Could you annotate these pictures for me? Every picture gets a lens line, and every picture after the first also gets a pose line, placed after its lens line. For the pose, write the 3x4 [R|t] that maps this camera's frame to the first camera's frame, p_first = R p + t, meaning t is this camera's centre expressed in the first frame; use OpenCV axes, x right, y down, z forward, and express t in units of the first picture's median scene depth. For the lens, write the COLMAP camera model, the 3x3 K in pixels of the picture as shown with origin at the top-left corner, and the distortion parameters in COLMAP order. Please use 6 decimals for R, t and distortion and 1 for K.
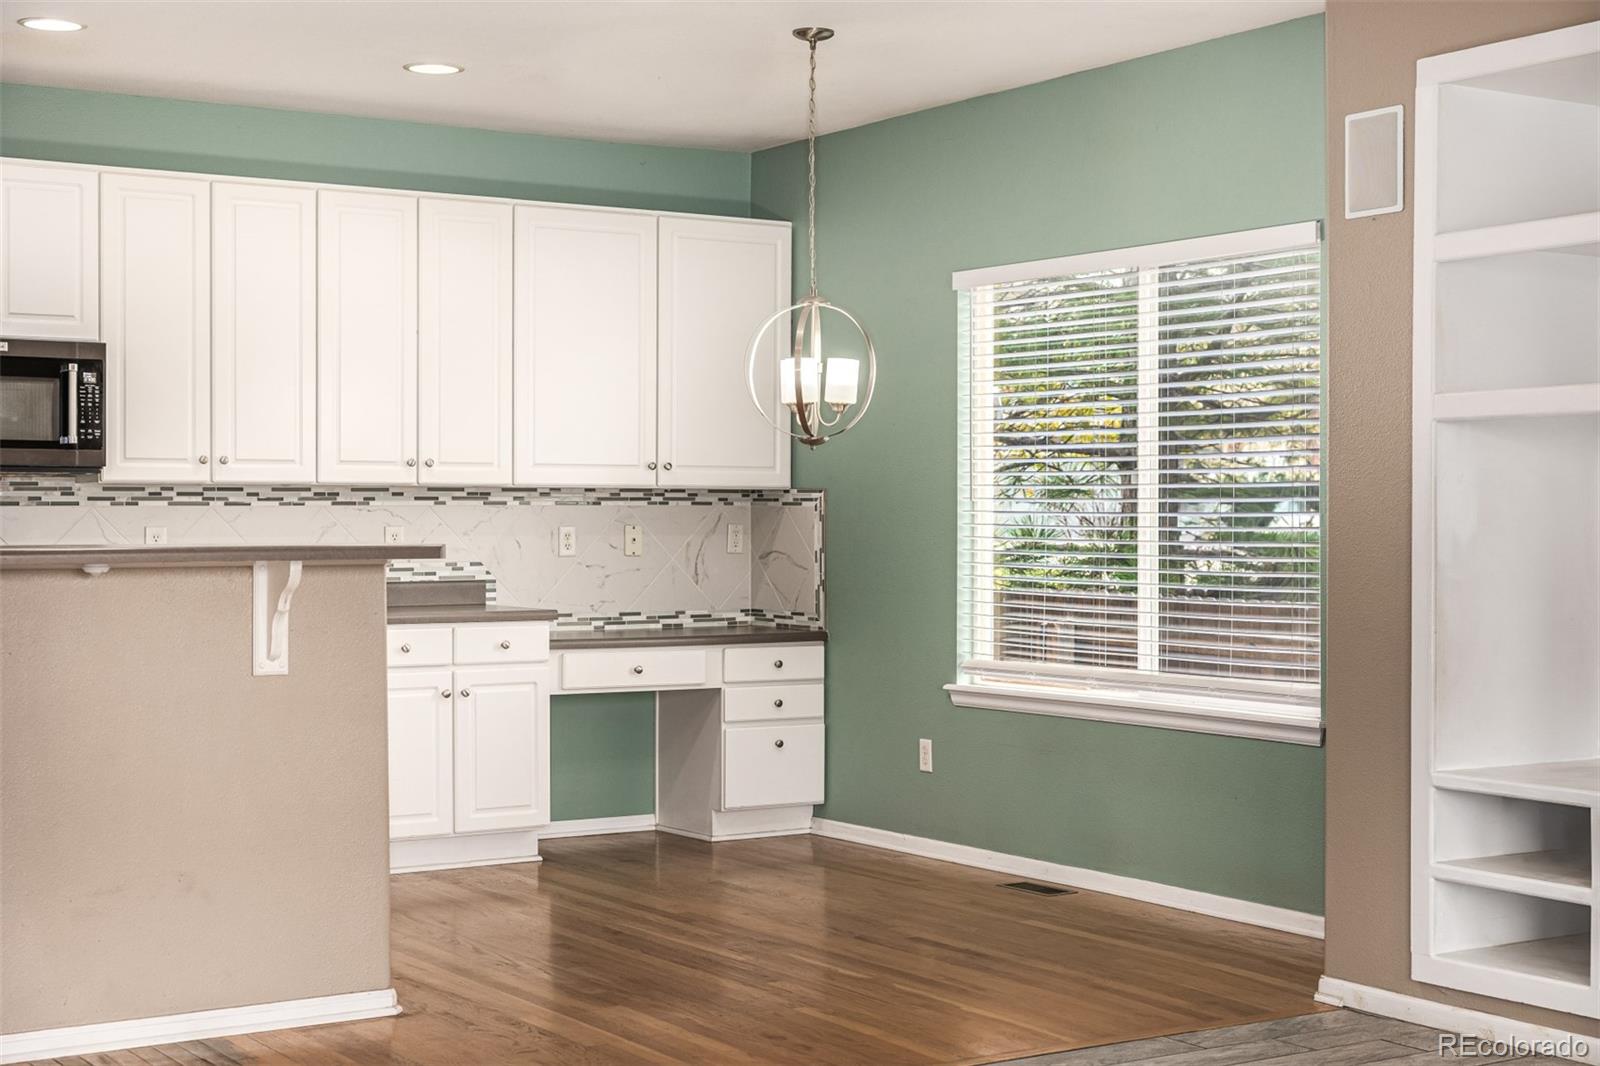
lens RADIAL K [[2408.1, 0, 800.1], [0, 2408.1, 528.2], [0, 0, 1]] dist [0.044356, 0.000000]
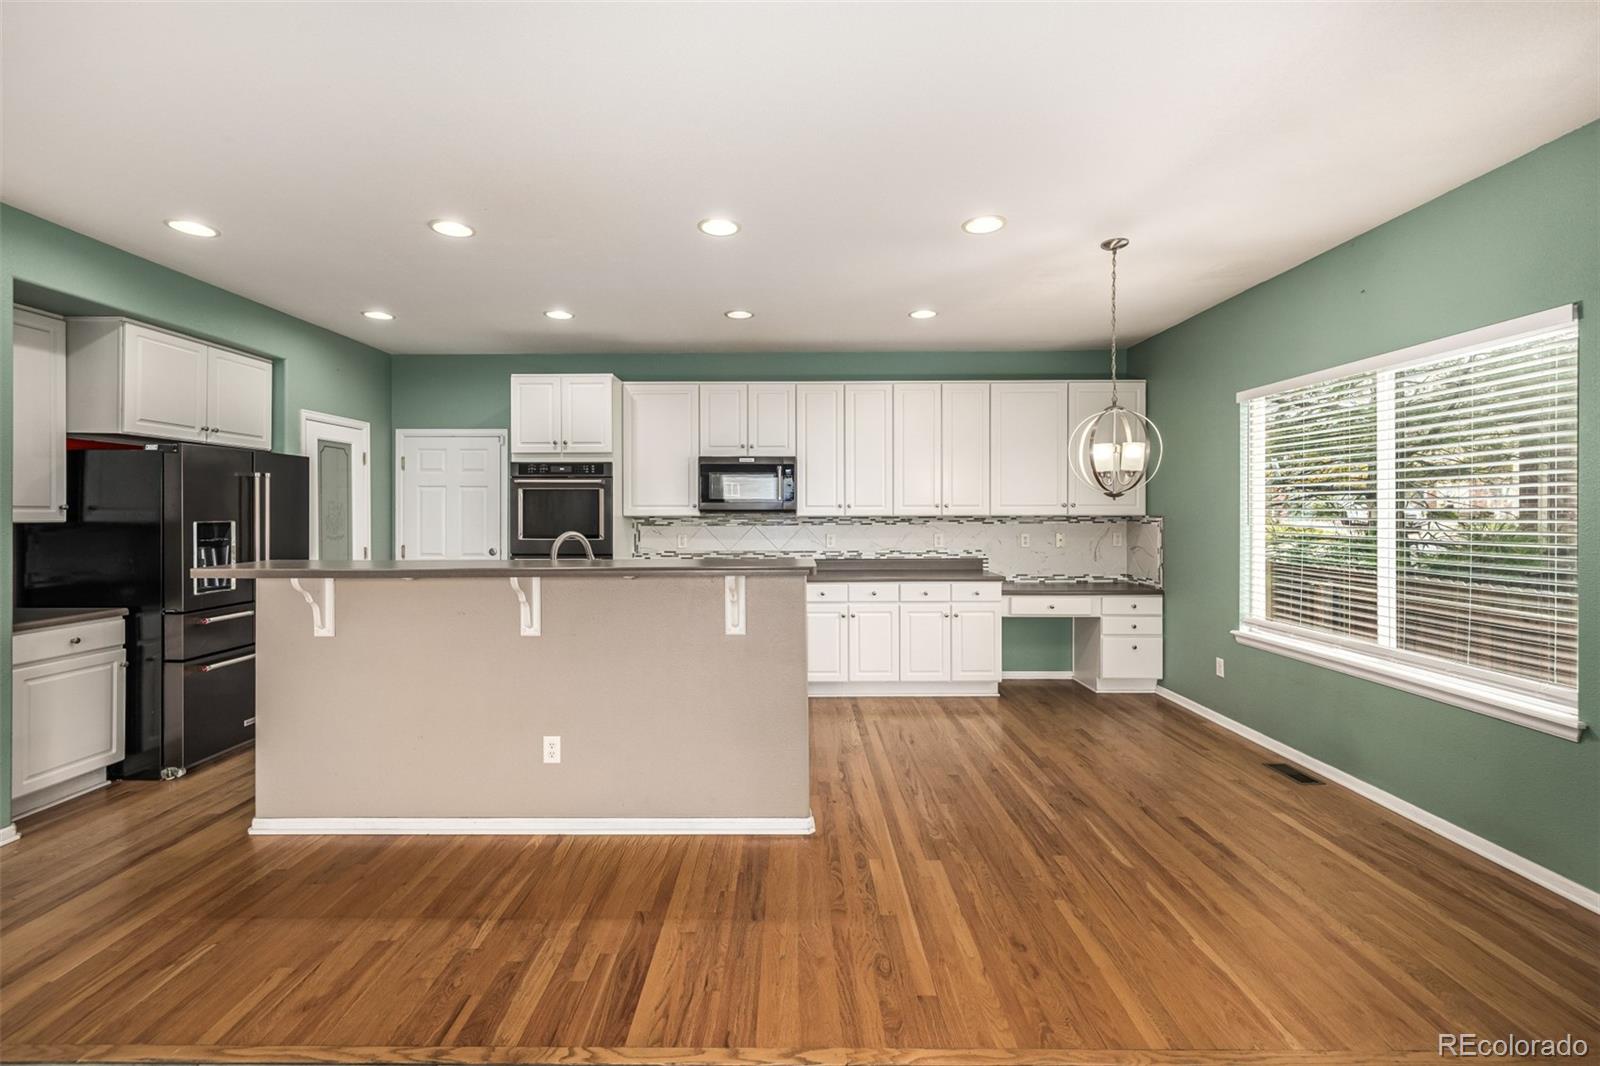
lens RADIAL K [[674.9, 0, 784.8], [0, 674.9, 519.2], [0, 0, 1]] dist [-0.001609, 0.001303]
pose [[0.835828, 0.001982, -0.548988, 0.059567], [0.001130, 0.999985, 0.005332, -0.018951], [0.548990, -0.005077, 0.835814, 0.428046]]
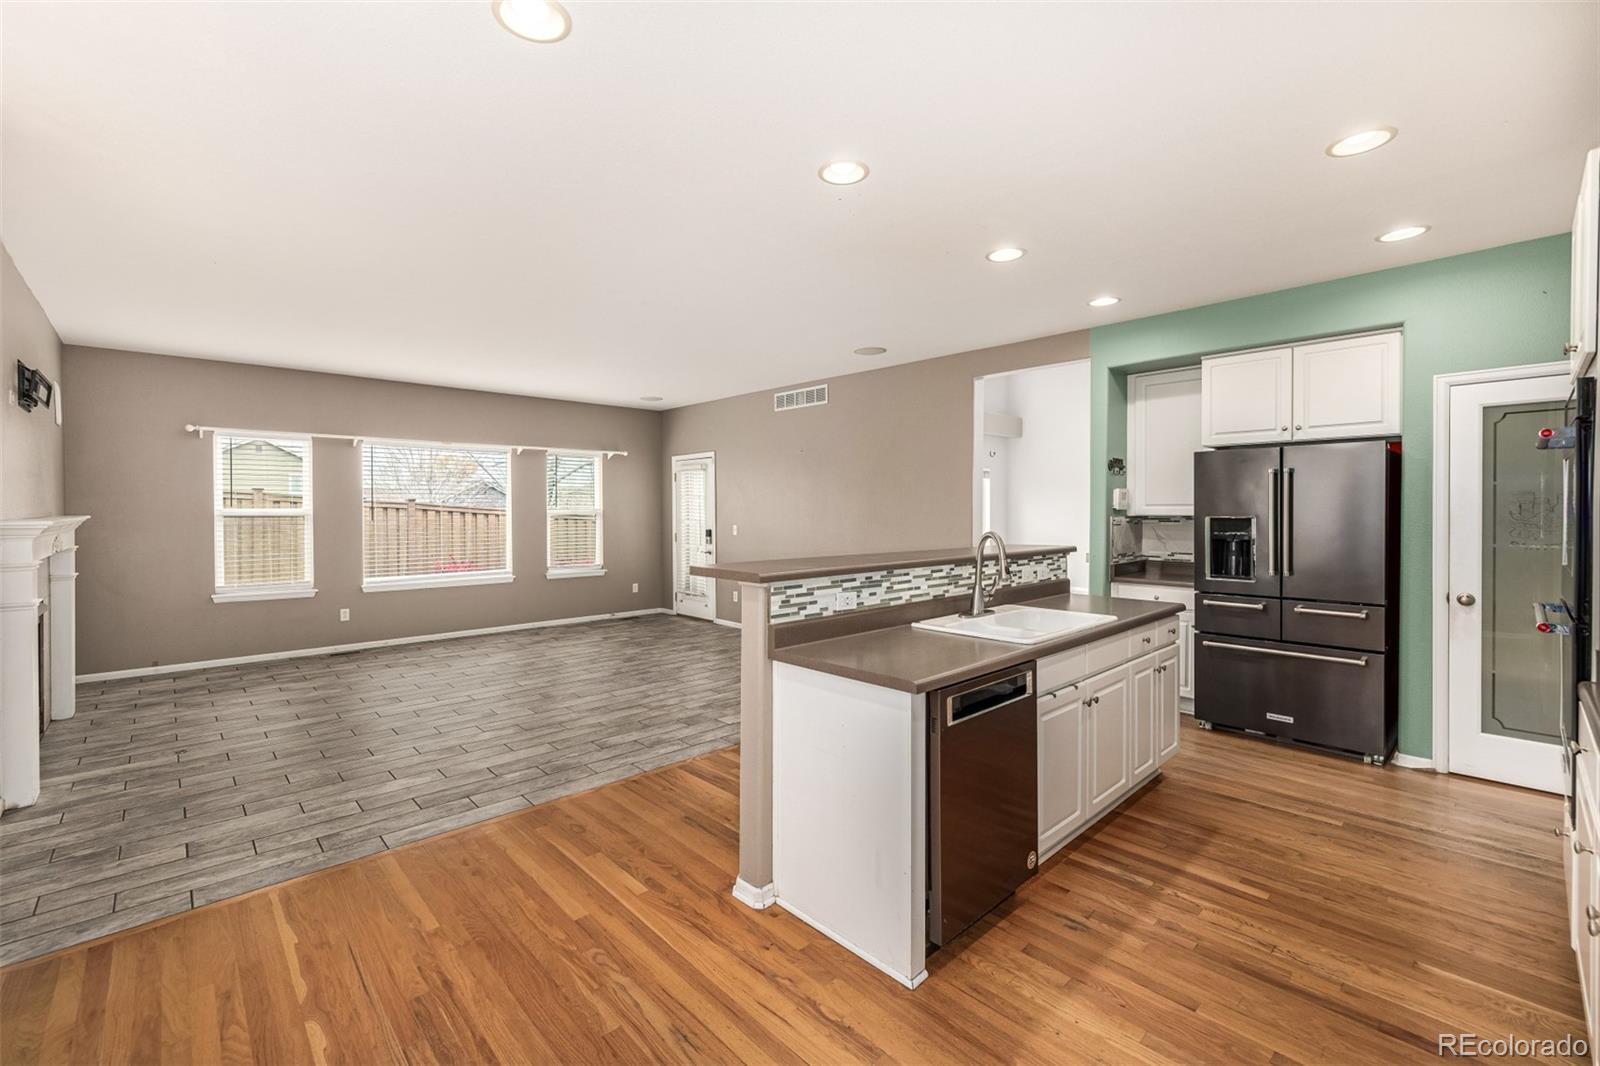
lens RADIAL K [[674.9, 0, 791.1], [0, 674.9, 515.8], [0, 0, 1]] dist [-0.001609, 0.001303]
pose [[-0.983431, 0.002775, -0.181264, -0.092245], [0.000221, 0.999900, 0.014109, -0.023165], [0.181285, 0.013835, -0.983333, 1.020228]]
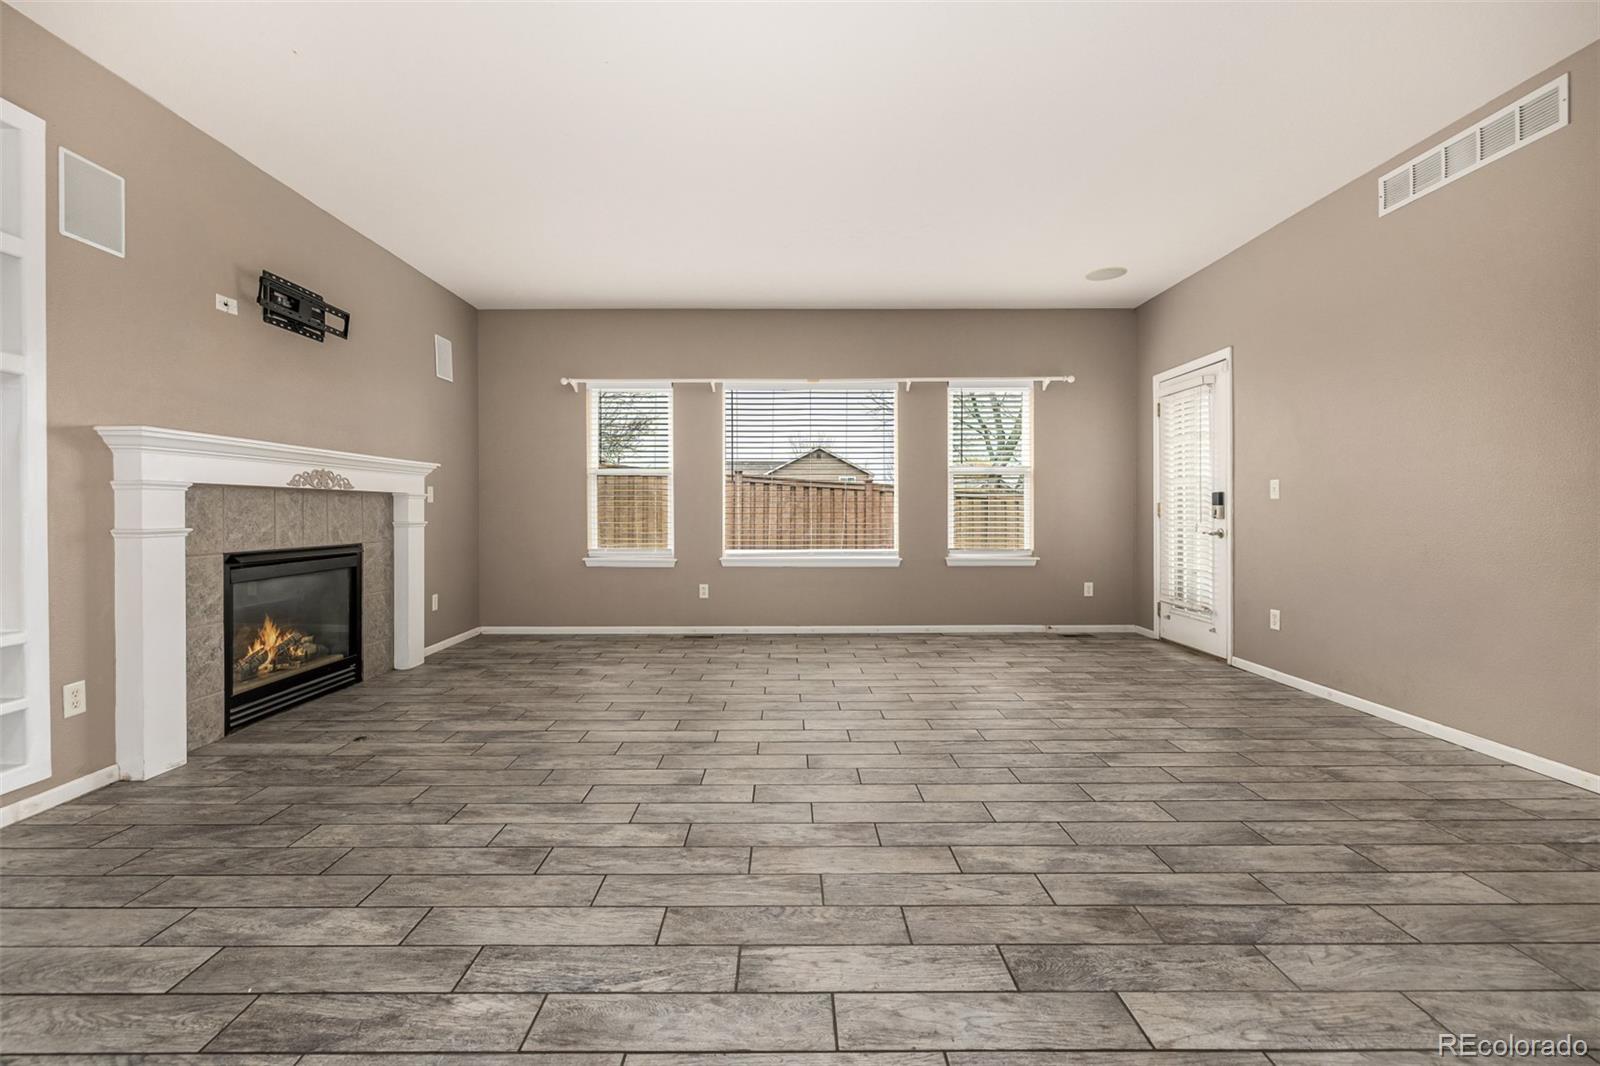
lens RADIAL K [[674.9, 0, 787.2], [0, 674.9, 518.3], [0, 0, 1]] dist [-0.001609, 0.001303]
pose [[-0.844202, -0.003101, 0.536016, -0.151299], [0.003969, 0.999920, 0.012036, 0.023921], [-0.536011, 0.012288, -0.844122, 0.668769]]
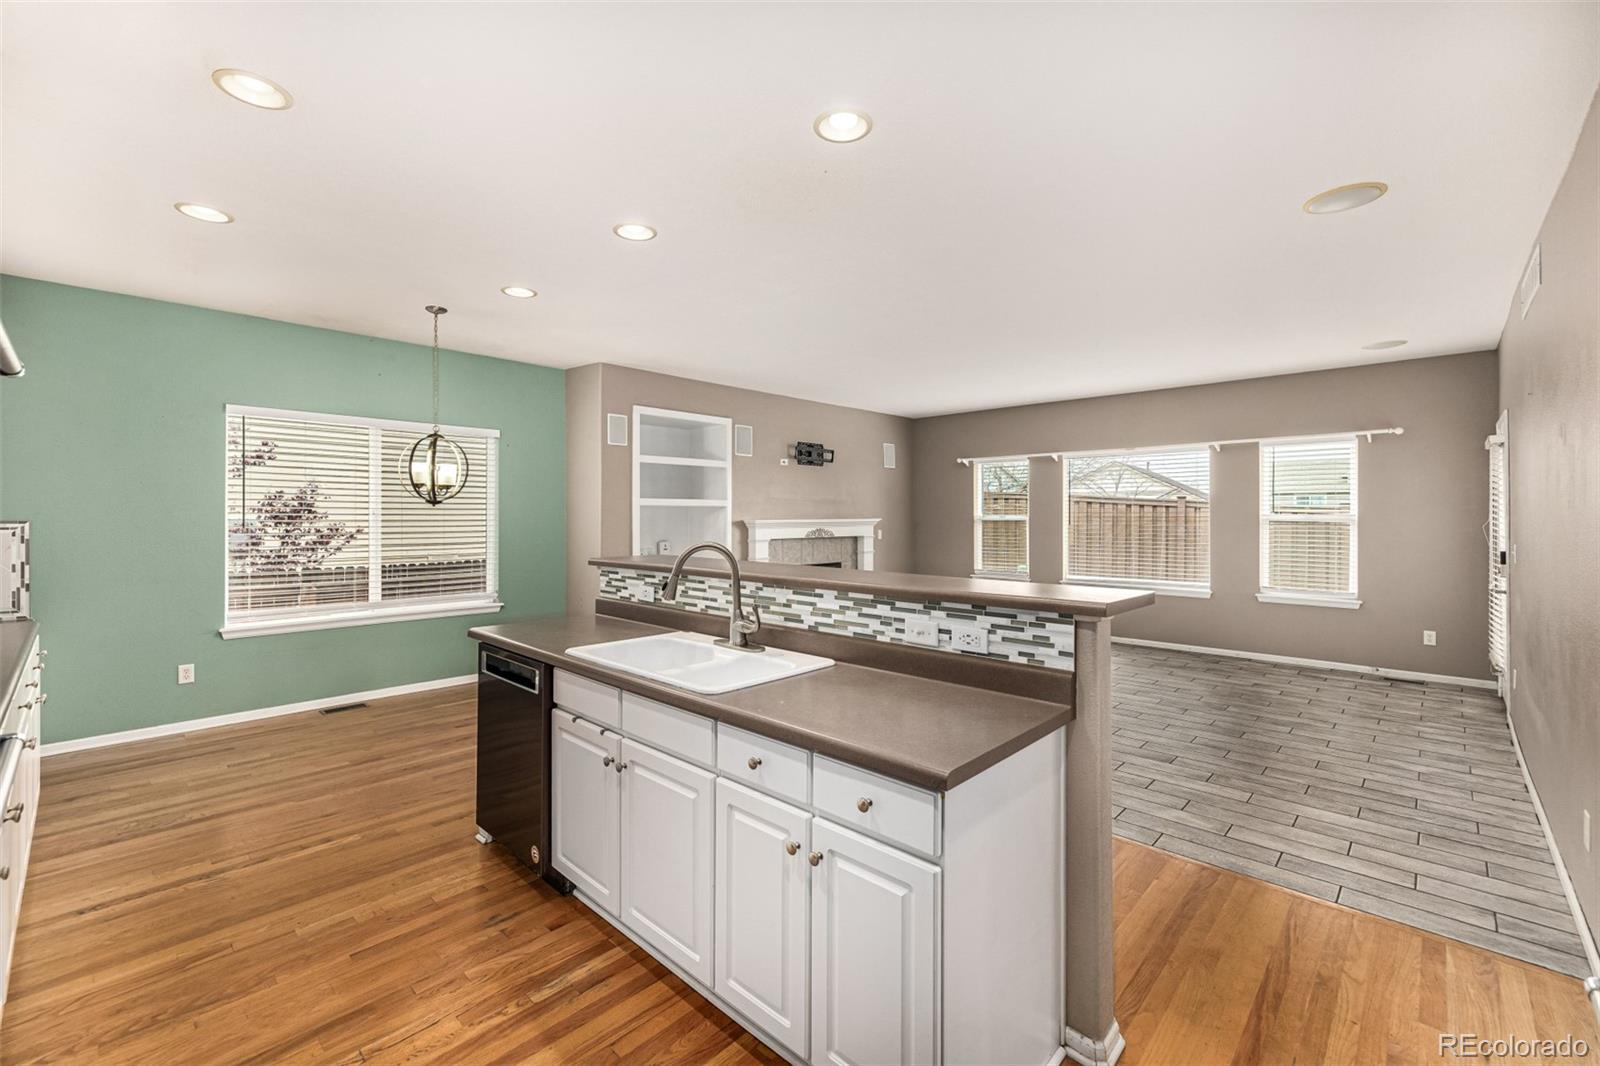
lens RADIAL K [[674.9, 0, 786.5], [0, 674.9, 517.0], [0, 0, 1]] dist [-0.001609, 0.001303]
pose [[-0.234353, -0.002578, 0.972148, -0.551945], [0.002681, 0.999991, 0.003298, -0.021295], [-0.972148, 0.003379, -0.234344, 0.723761]]
